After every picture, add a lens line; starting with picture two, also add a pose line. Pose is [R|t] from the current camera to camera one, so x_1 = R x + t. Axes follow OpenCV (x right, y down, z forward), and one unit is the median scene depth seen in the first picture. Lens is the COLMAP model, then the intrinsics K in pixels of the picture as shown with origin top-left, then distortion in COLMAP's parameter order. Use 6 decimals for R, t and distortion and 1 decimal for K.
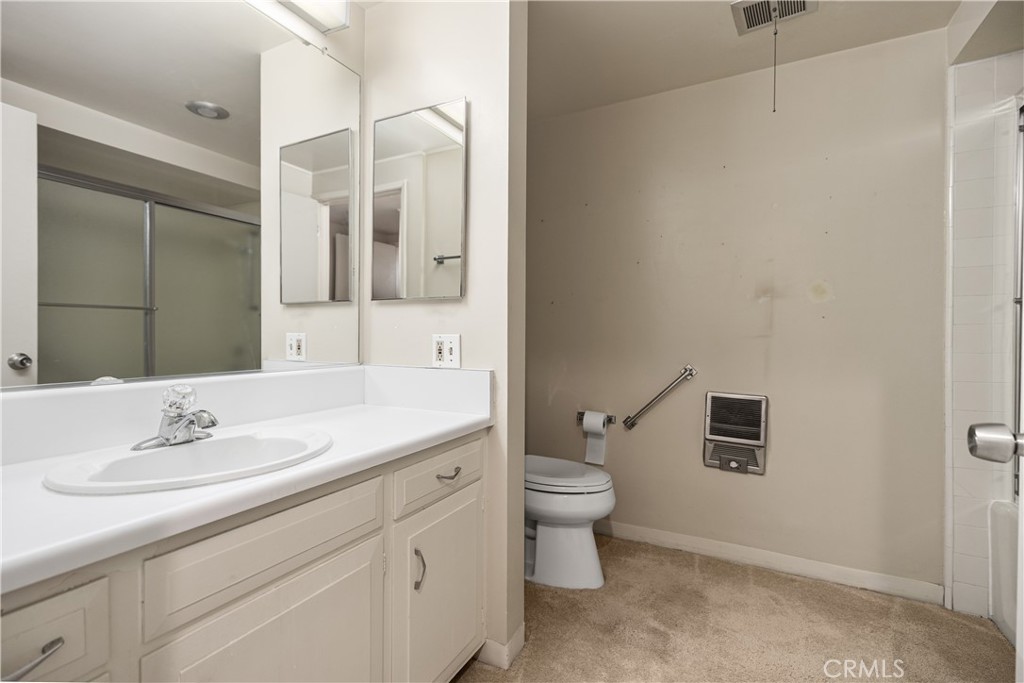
lens RADIAL K [[467.4, 0, 509.4], [0, 467.4, 326.9], [0, 0, 1]] dist [0.001855, 0.000206]
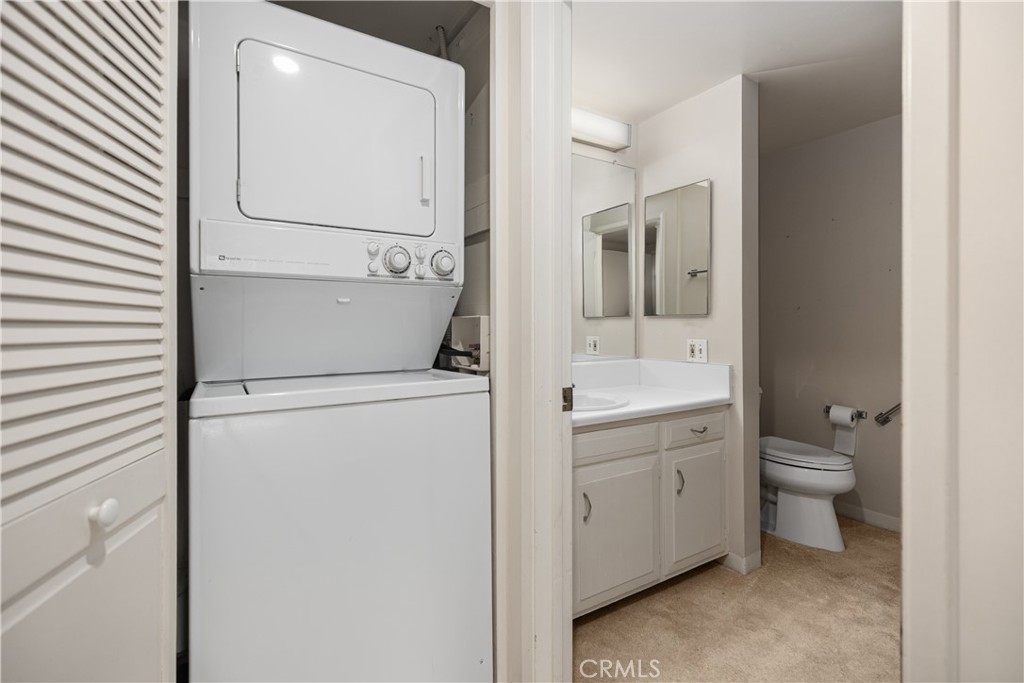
lens RADIAL K [[467.4, 0, 509.4], [0, 467.4, 326.9], [0, 0, 1]] dist [0.001855, 0.000206]
pose [[0.864153, -0.006289, -0.503191, 0.087773], [0.013969, 0.999836, 0.011492, -0.045104], [0.503036, -0.016960, 0.864099, -0.524037]]
